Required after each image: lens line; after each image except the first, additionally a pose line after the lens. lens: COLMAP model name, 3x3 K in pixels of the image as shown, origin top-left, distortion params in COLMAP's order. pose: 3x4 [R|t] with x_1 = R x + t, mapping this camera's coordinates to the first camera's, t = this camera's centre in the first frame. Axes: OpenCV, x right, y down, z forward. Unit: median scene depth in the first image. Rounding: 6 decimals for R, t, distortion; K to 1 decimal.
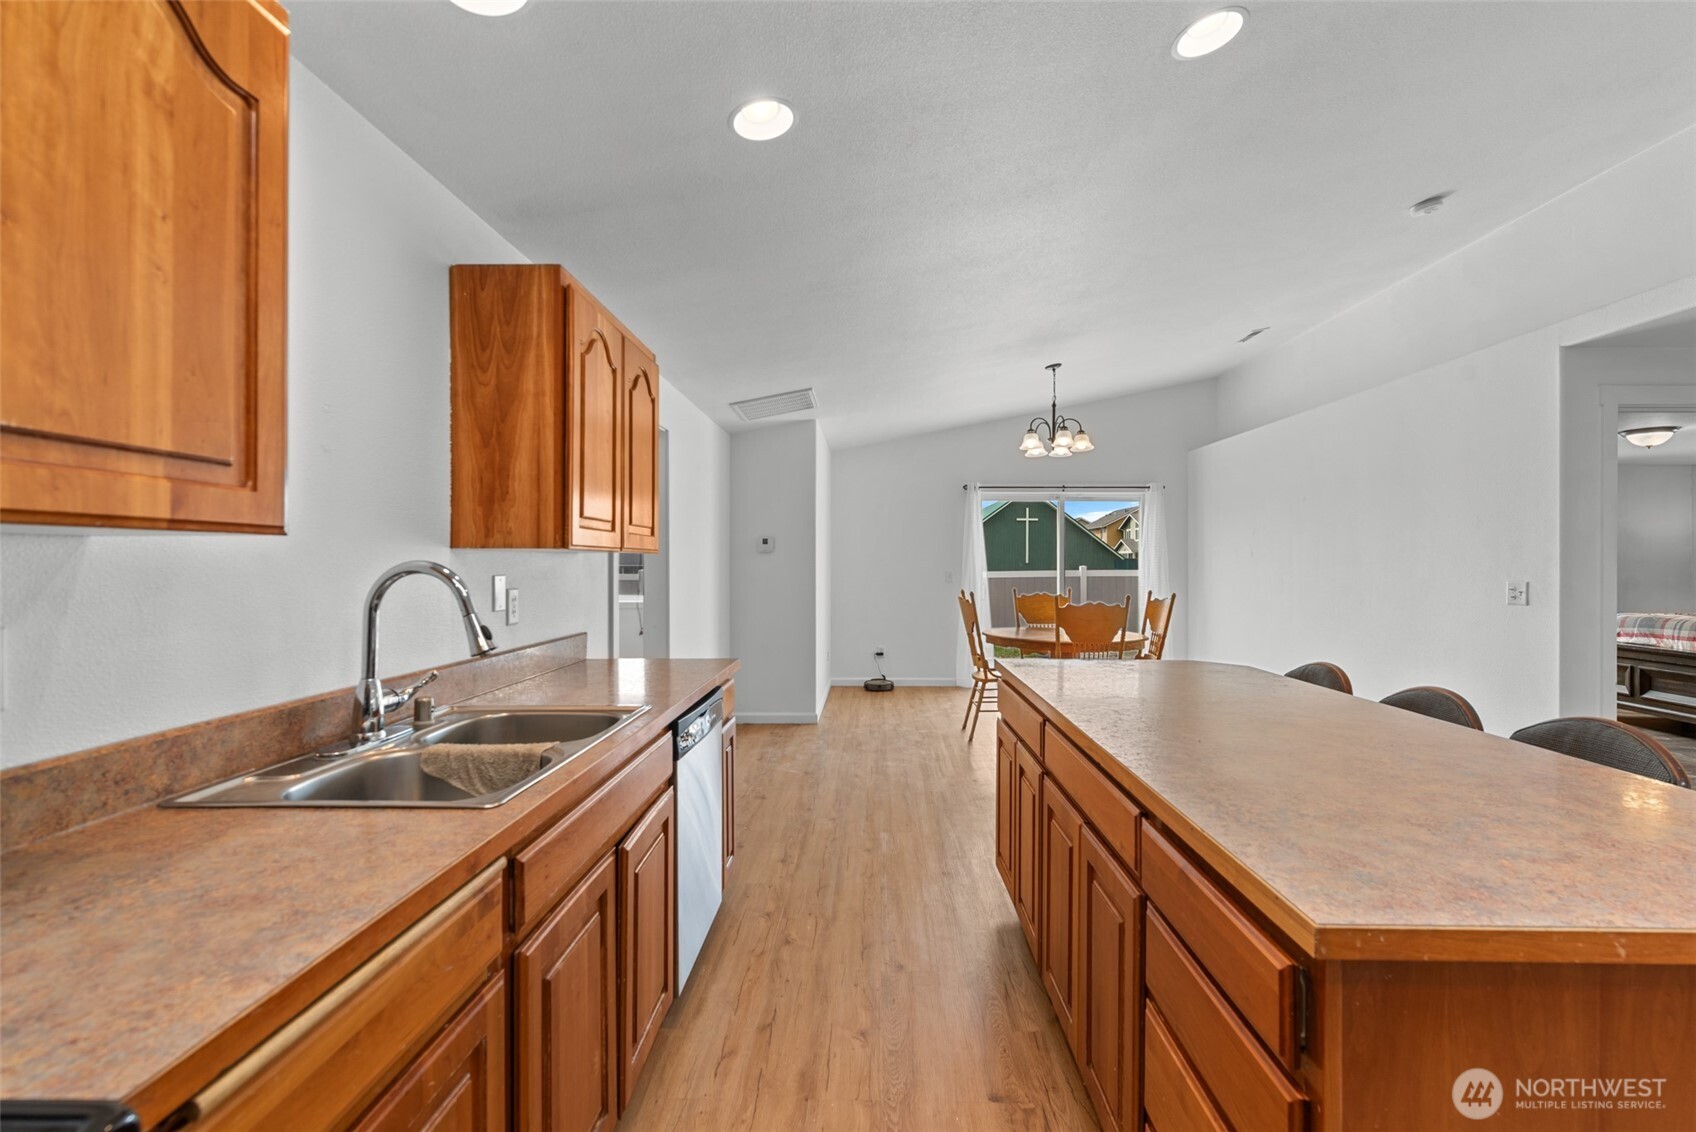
lens RADIAL K [[741.3, 0, 865.8], [0, 741.3, 563.0], [0, 0, 1]] dist [-0.000162, -0.000543]
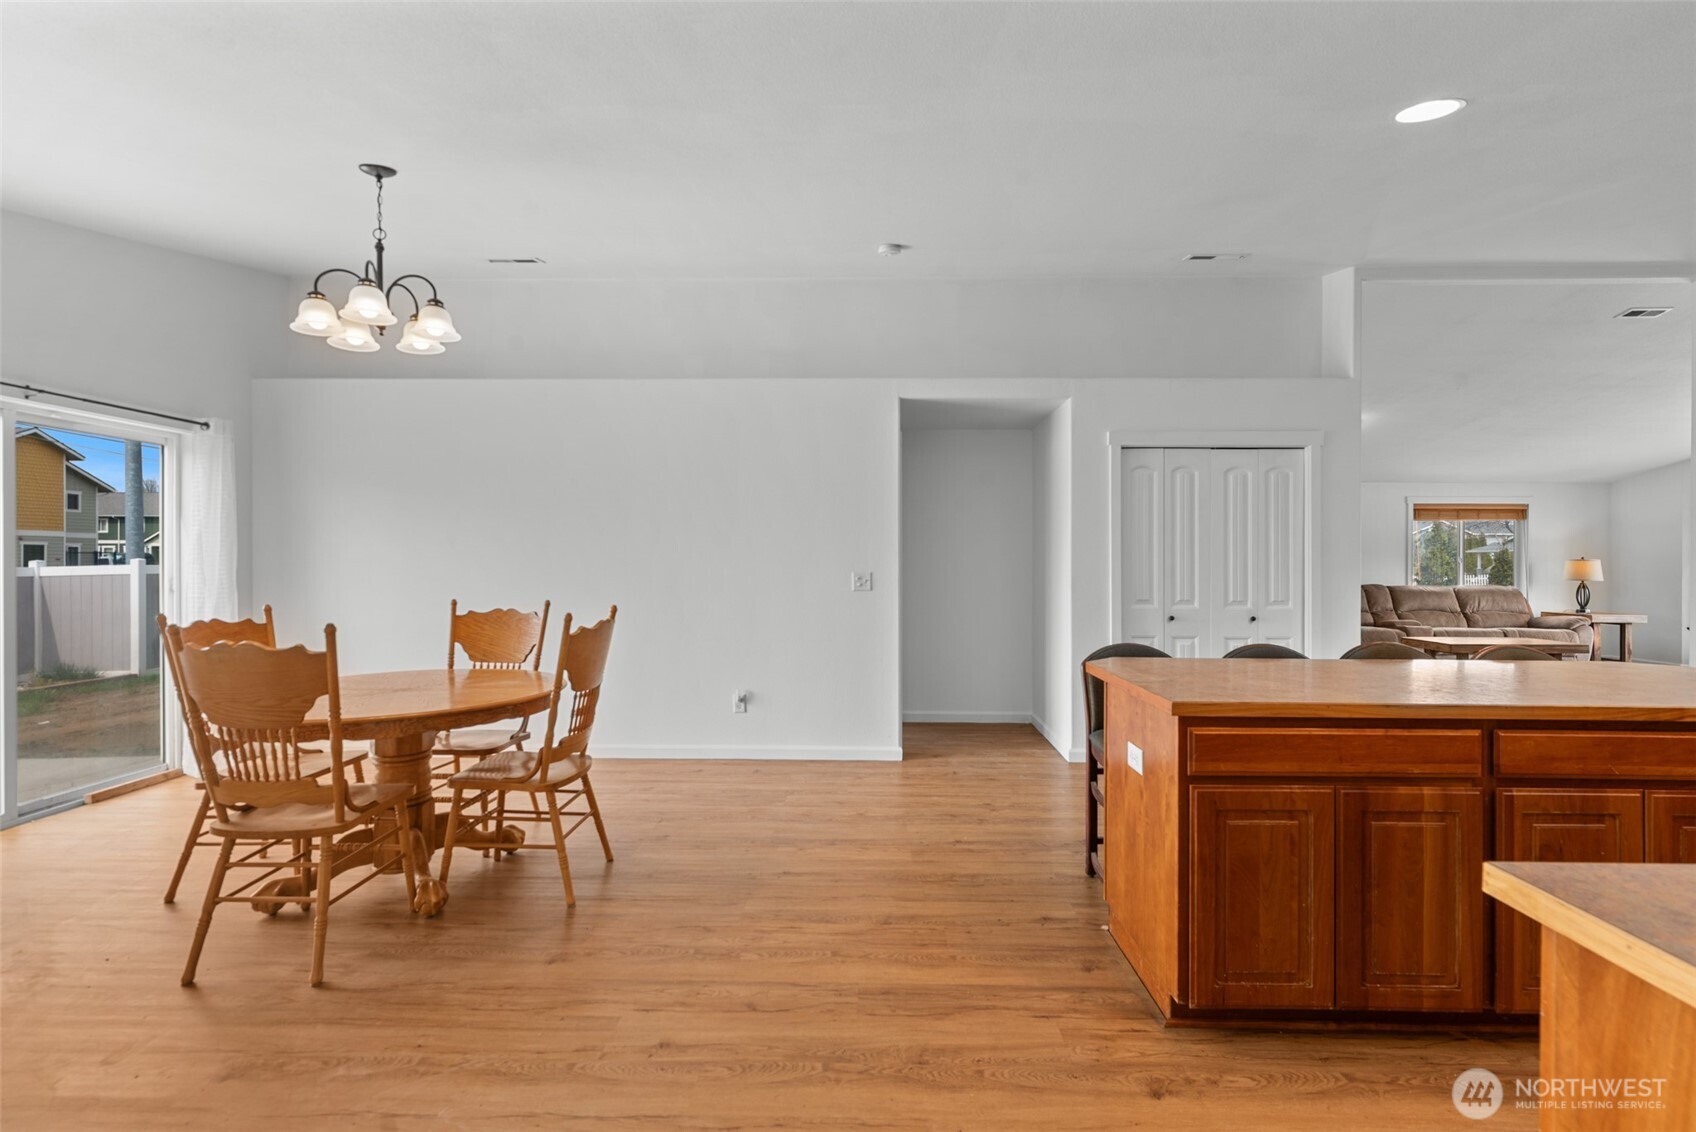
lens RADIAL K [[733.2, 0, 852.4], [0, 733.2, 561.2], [0, 0, 1]] dist [0.000728, 0.000062]
pose [[0.010956, -0.003532, 0.999934, -0.416537], [-0.002776, 0.999990, 0.003562, 0.002115], [-0.999936, -0.002815, 0.010946, 1.113447]]
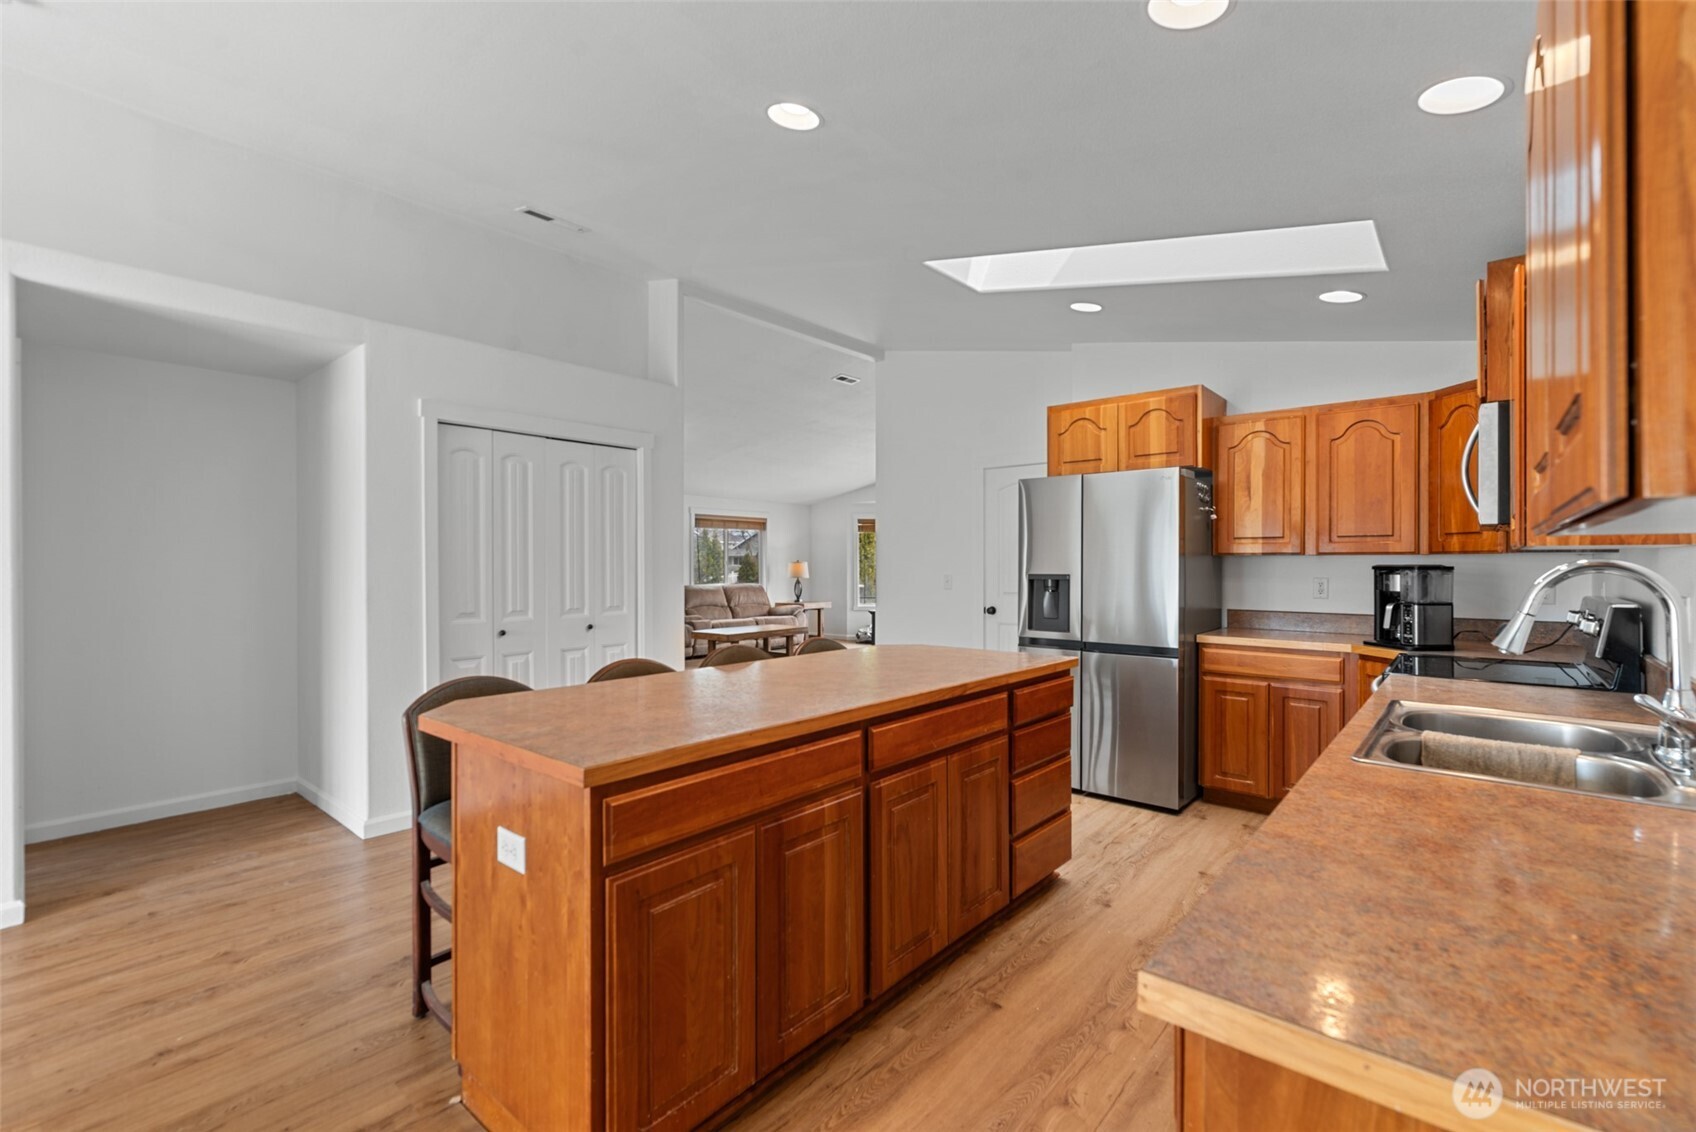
lens RADIAL K [[747.1, 0, 862.2], [0, 747.1, 563.0], [0, 0, 1]] dist [0.000888, -0.000042]
pose [[-0.778227, -0.000620, 0.627983, -0.219190], [-0.000295, 1.000000, 0.000623, 0.000833], [-0.627983, 0.000300, -0.778227, 1.092016]]
